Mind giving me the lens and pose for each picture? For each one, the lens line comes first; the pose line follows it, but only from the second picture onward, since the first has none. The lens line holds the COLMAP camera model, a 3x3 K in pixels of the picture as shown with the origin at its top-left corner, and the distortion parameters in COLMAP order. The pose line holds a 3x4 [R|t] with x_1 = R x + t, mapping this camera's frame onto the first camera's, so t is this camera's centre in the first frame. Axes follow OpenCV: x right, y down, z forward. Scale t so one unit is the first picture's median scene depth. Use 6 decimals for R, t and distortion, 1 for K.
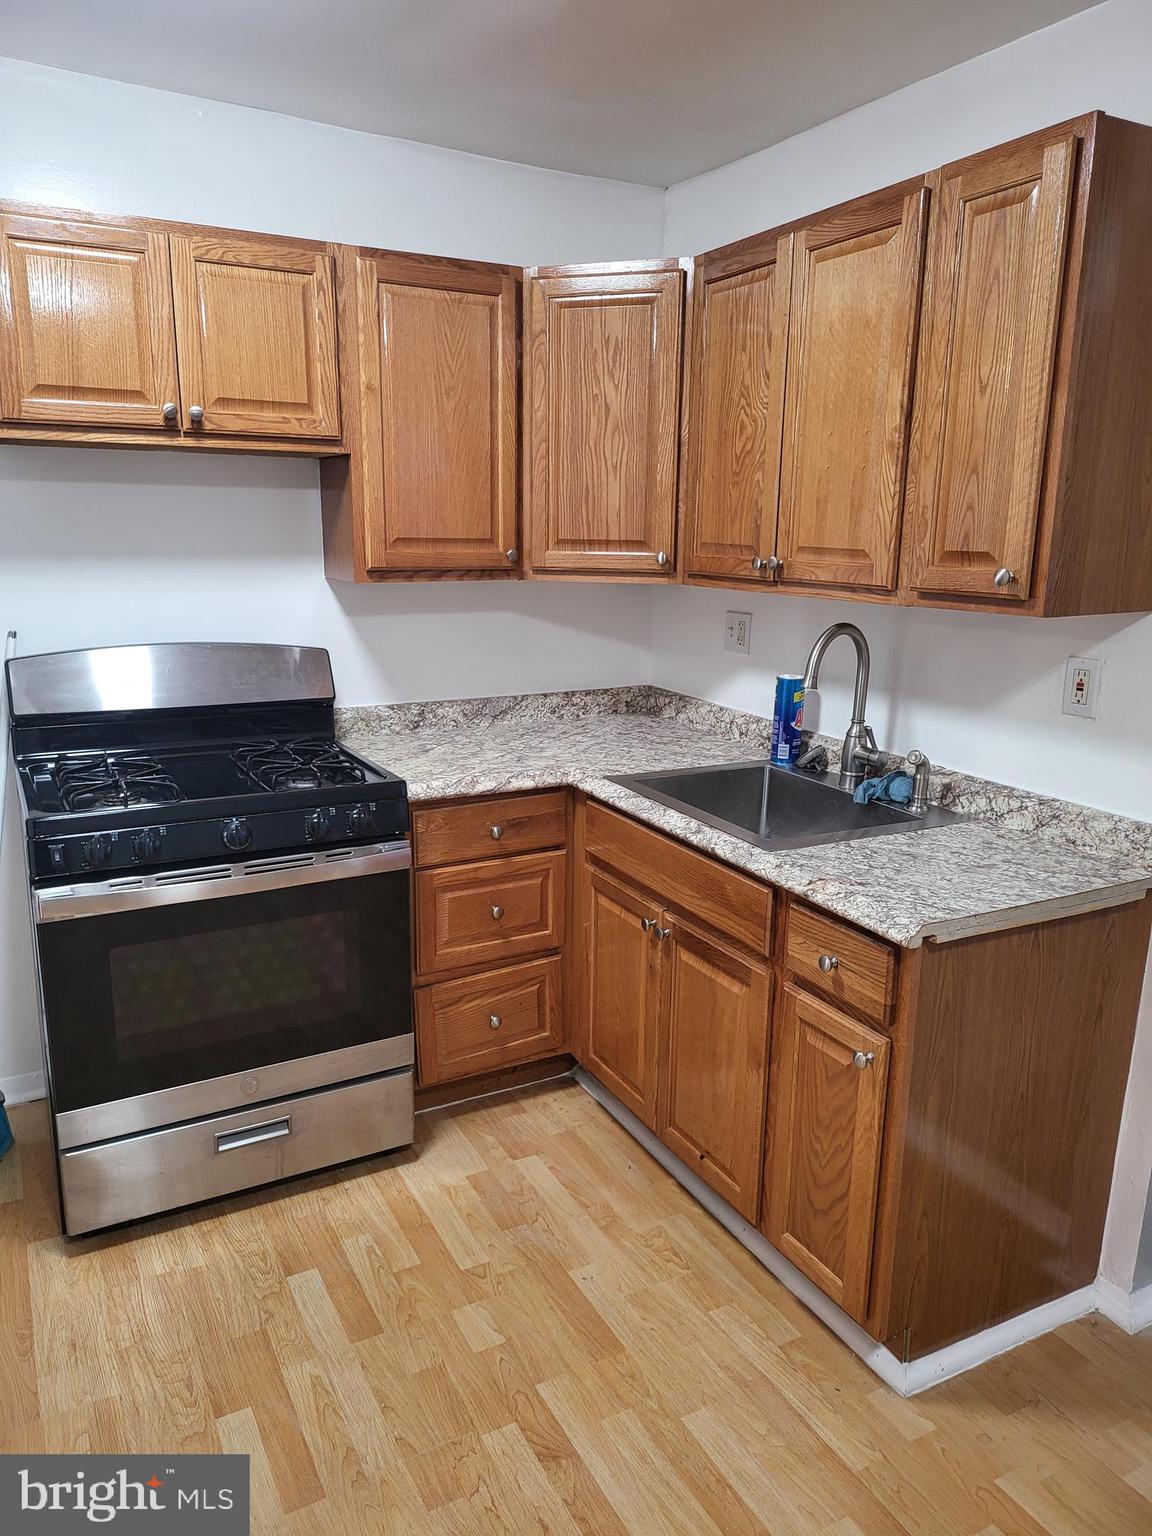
lens RADIAL K [[1076.7, 0, 558.5], [0, 1076.7, 765.6], [0, 0, 1]] dist [0.053031, -0.049846]
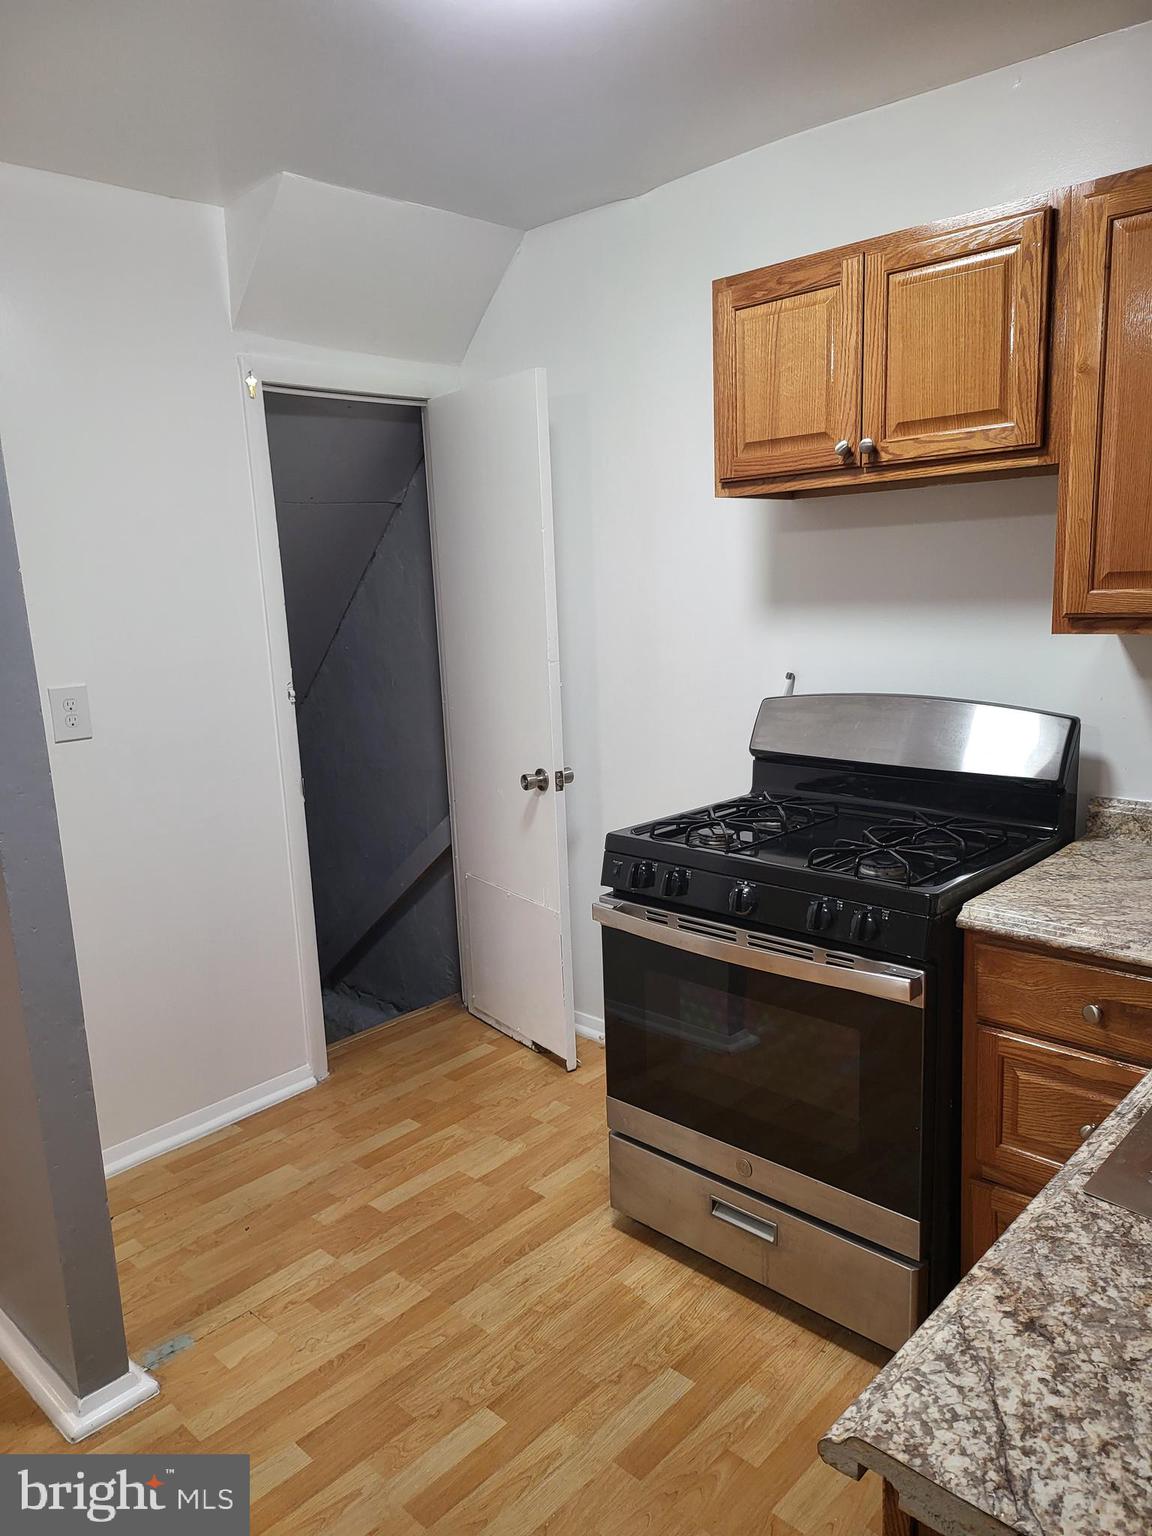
lens RADIAL K [[1076.7, 0, 593.8], [0, 1076.7, 787.1], [0, 0, 1]] dist [0.053031, -0.049846]
pose [[0.319606, 0.158651, -0.934174, 0.480436], [-0.168638, 0.979668, 0.108681, -0.102720], [0.932423, 0.122802, 0.339862, 0.505079]]
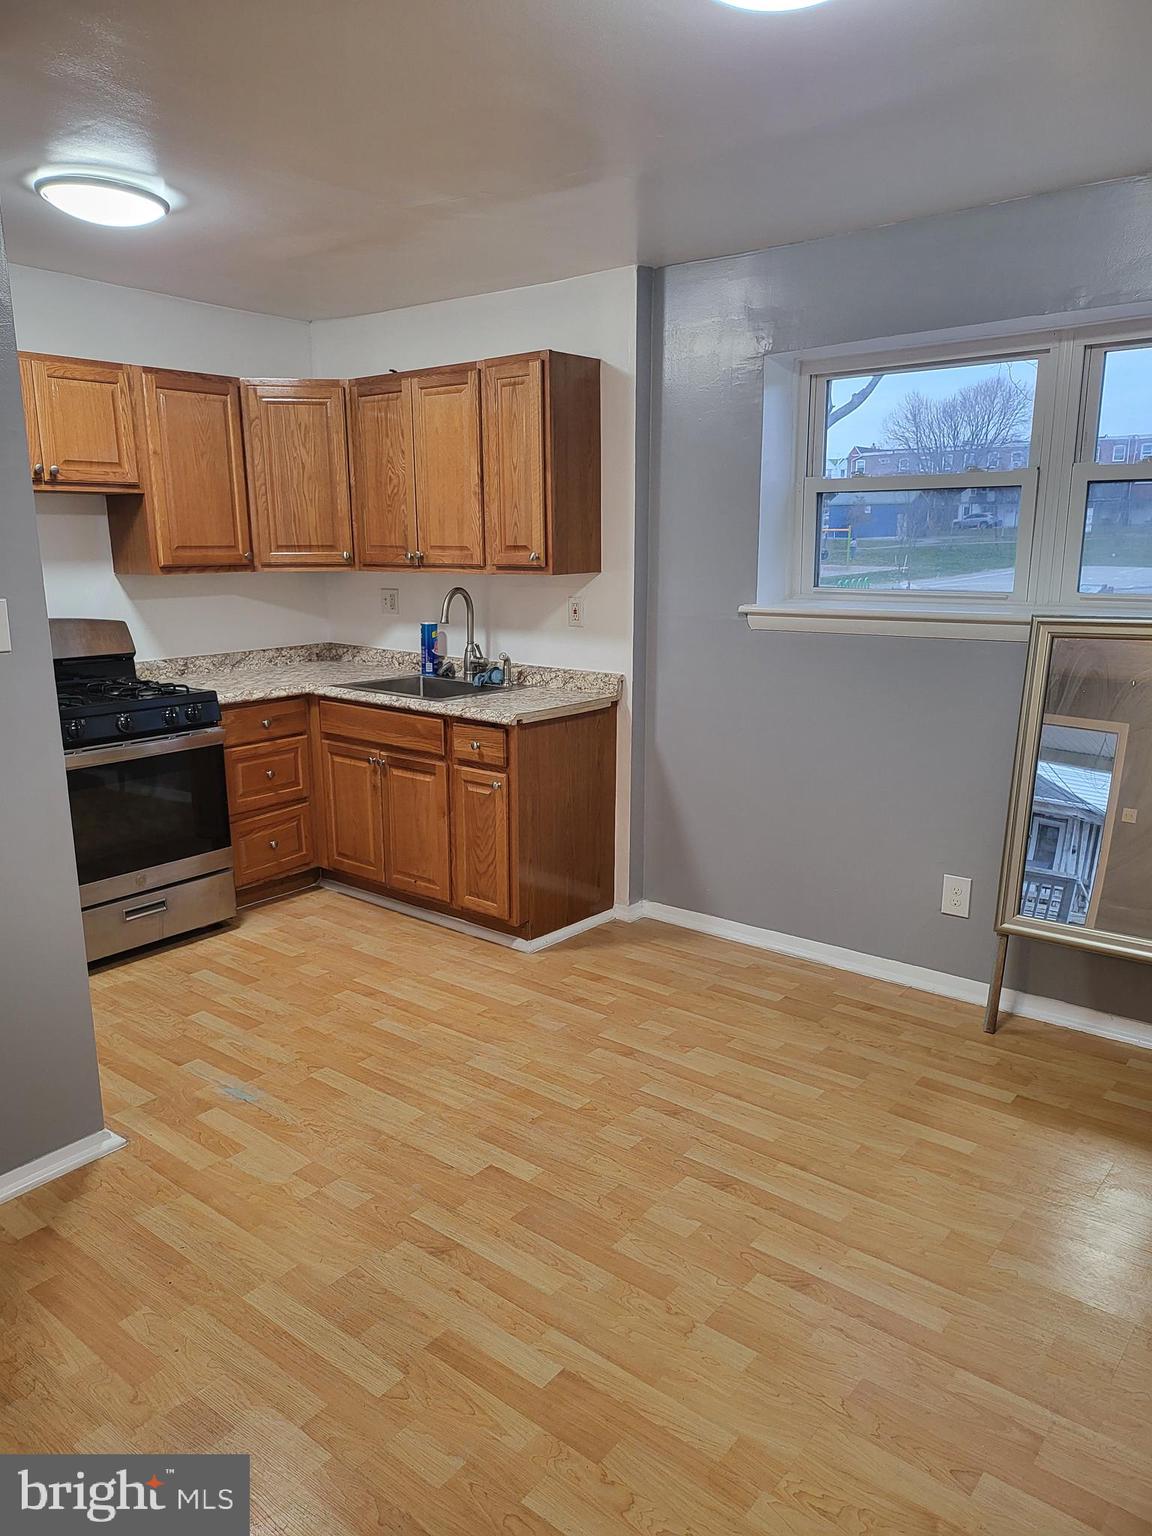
lens RADIAL K [[1076.7, 0, 574.0], [0, 1076.7, 771.1], [0, 0, 1]] dist [0.053031, -0.049846]
pose [[0.917675, -0.102315, 0.383933, -0.288109], [0.104957, 0.994376, 0.014124, 0.171454], [-0.383219, 0.027335, 0.923253, -0.749901]]
